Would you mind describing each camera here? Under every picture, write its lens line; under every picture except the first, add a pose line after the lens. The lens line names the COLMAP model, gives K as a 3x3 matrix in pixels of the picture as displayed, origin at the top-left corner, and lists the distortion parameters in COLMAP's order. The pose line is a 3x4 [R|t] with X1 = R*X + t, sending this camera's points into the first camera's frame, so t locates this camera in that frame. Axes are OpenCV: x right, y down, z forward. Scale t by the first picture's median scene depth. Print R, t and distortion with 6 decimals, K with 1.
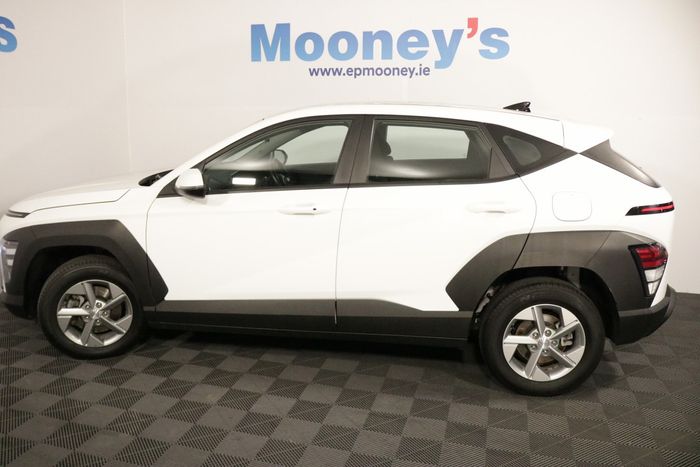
lens RADIAL K [[583.5, 0, 350.0], [0, 583.5, 233.5], [0, 0, 1]] dist [-0.156667, 0.126268]
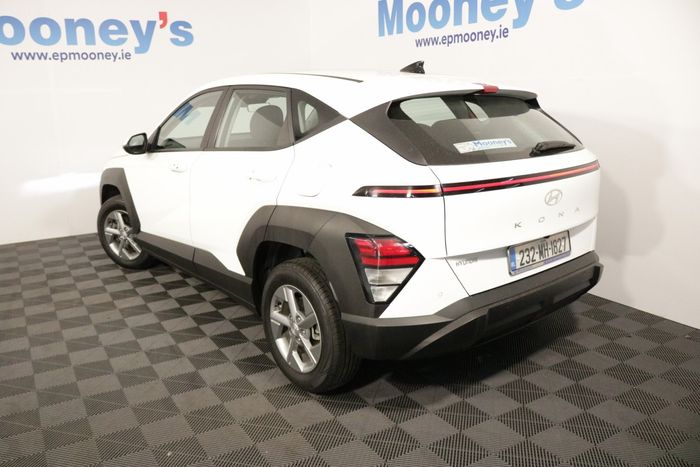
lens RADIAL K [[583.5, 0, 350.0], [0, 583.5, 233.5], [0, 0, 1]] dist [-0.156667, 0.126268]
pose [[0.725559, 0.138810, -0.674014, 0.581663], [-0.113689, 0.990165, 0.081537, -0.025501], [0.678704, 0.017468, 0.734205, 0.217796]]
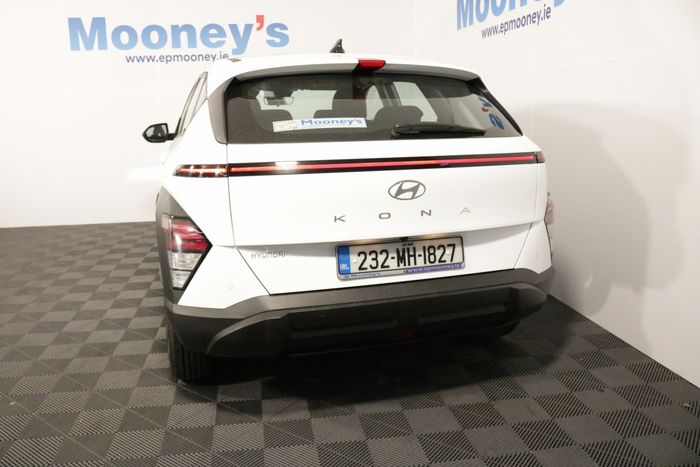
lens RADIAL K [[583.5, 0, 350.0], [0, 583.5, 233.5], [0, 0, 1]] dist [-0.156667, 0.126268]
pose [[0.406181, 0.171110, -0.897629, 0.723741], [-0.163677, 0.980049, 0.112756, -0.045586], [0.899014, 0.101122, 0.426084, 0.494314]]
